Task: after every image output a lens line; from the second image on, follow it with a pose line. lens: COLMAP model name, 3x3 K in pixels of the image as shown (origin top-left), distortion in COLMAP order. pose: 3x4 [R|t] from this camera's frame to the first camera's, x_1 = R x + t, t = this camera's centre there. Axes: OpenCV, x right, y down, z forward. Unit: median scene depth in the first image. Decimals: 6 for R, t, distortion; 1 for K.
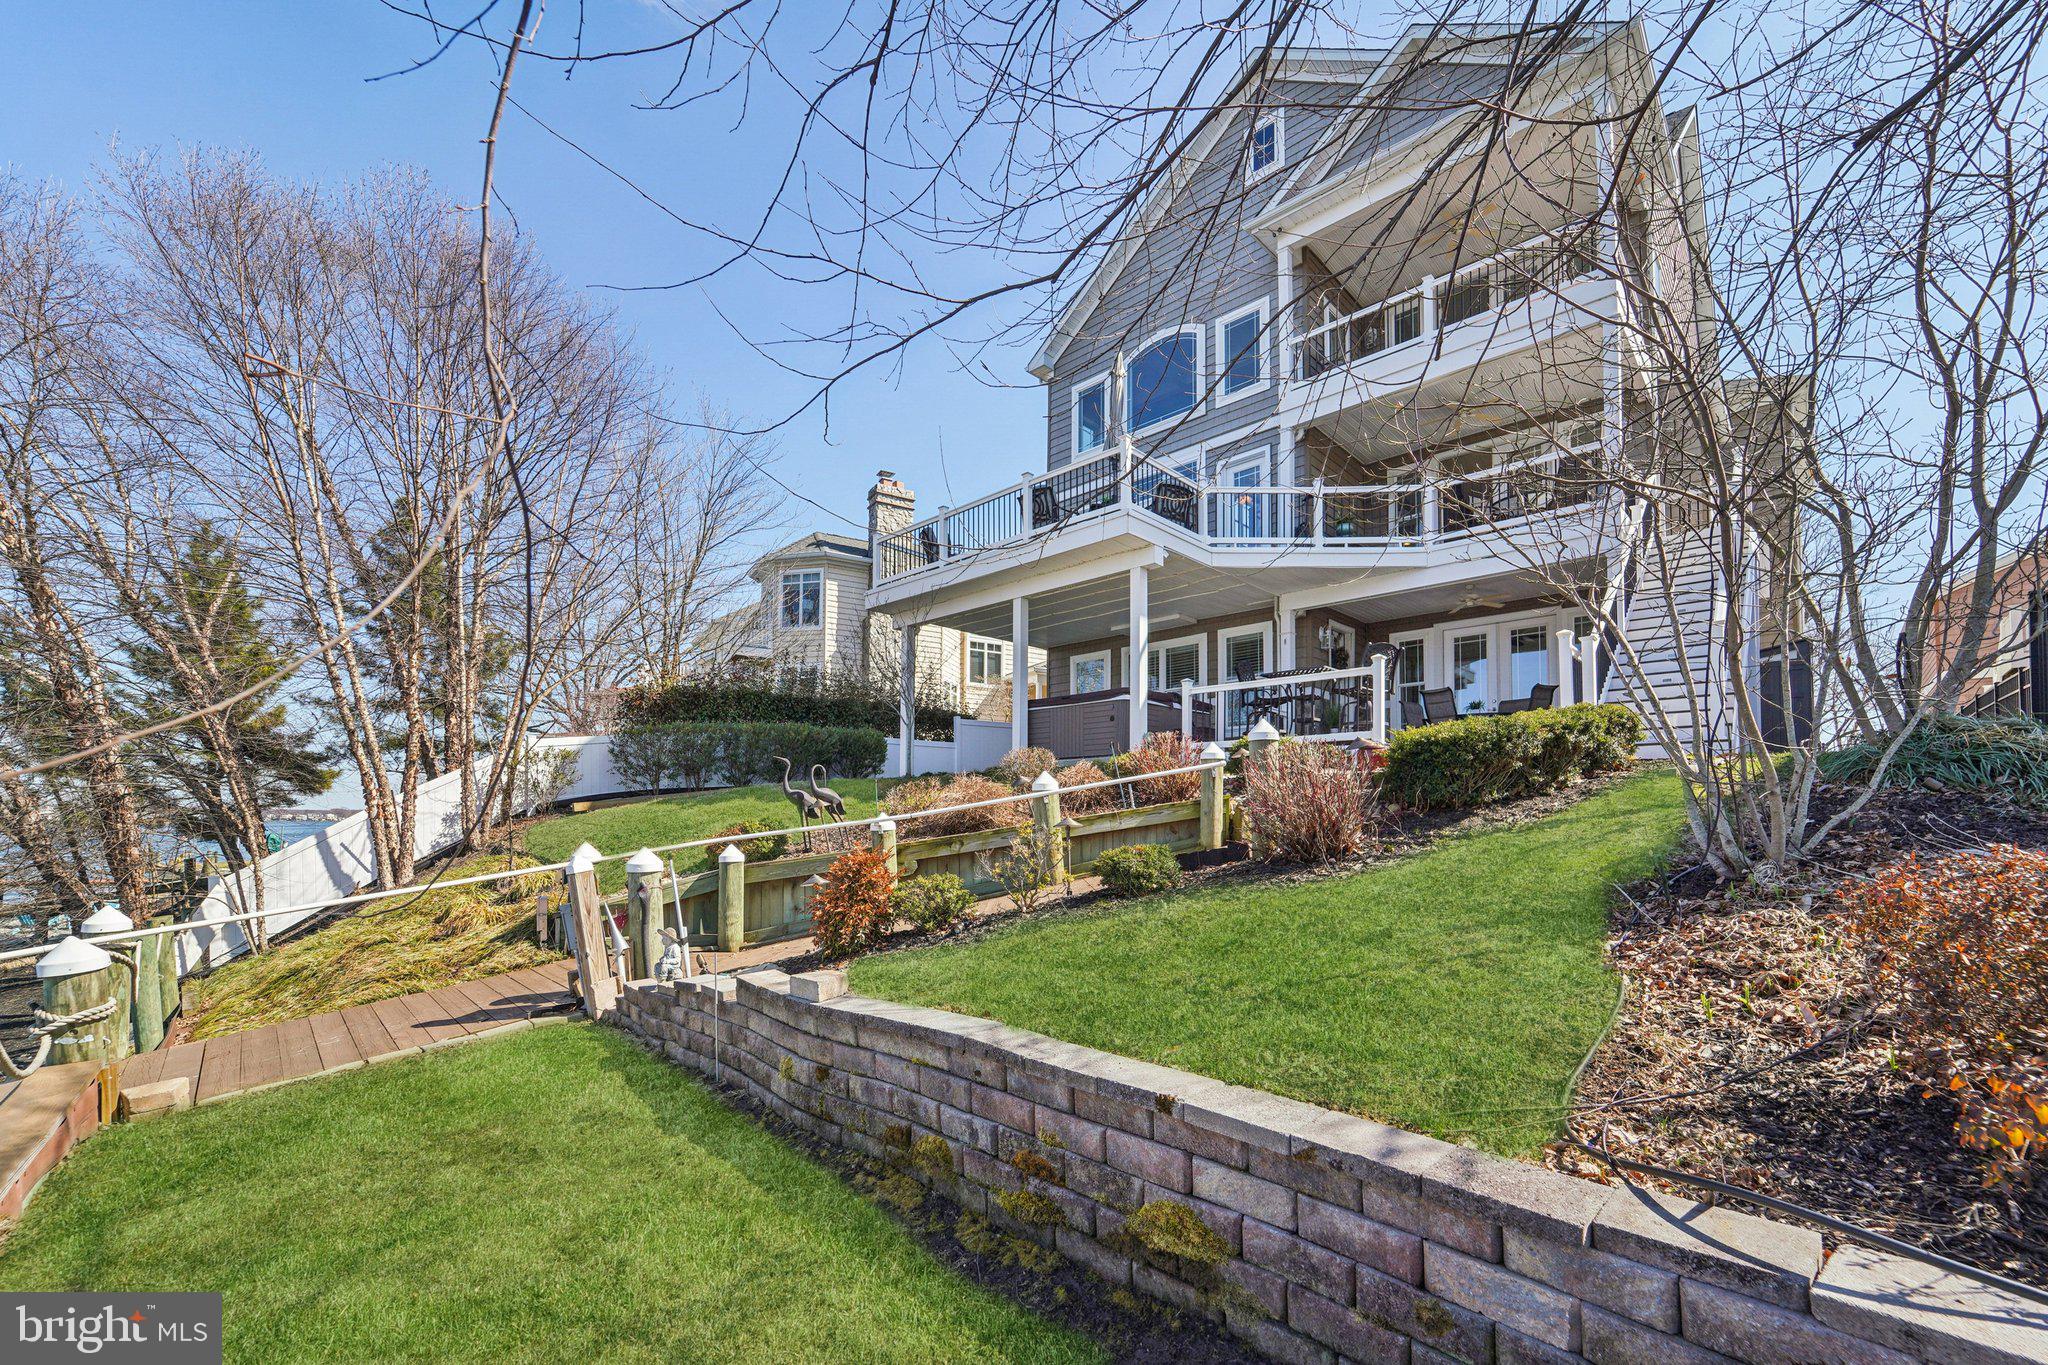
lens RADIAL K [[821.0, 0, 1012.0], [0, 821.0, 807.8], [0, 0, 1]] dist [-0.003775, -0.000251]
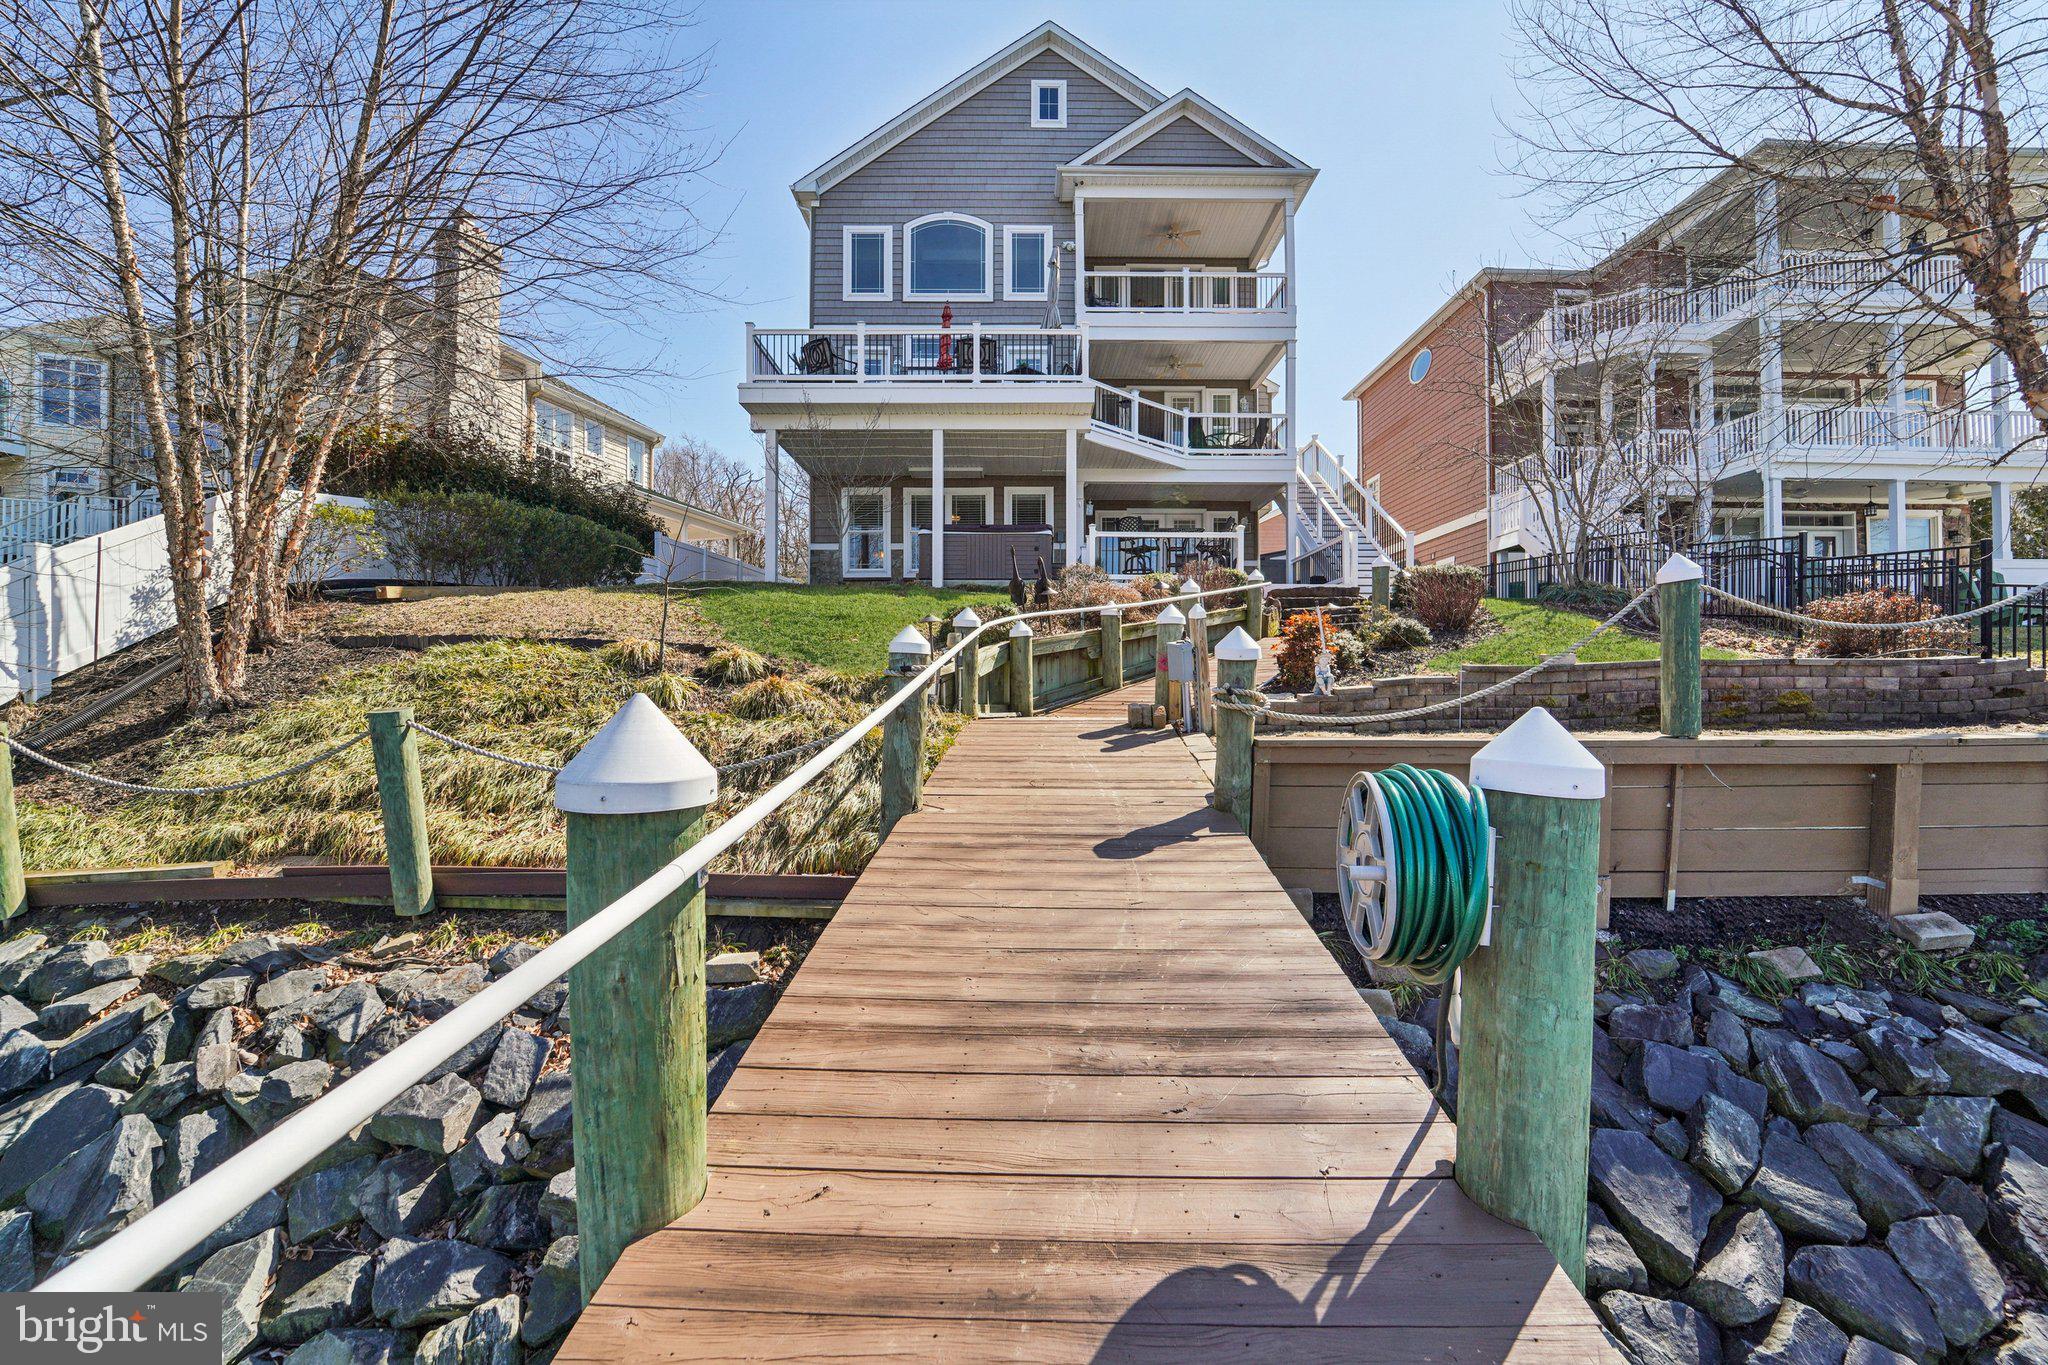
lens RADIAL K [[821.0, 0, 1019.7], [0, 821.0, 686.2], [0, 0, 1]] dist [-0.003775, -0.000251]
pose [[0.733860, -0.002874, 0.679295, -0.549424], [-0.006896, 0.999908, 0.011681, 0.060370], [-0.679266, -0.013257, 0.733773, 0.101933]]
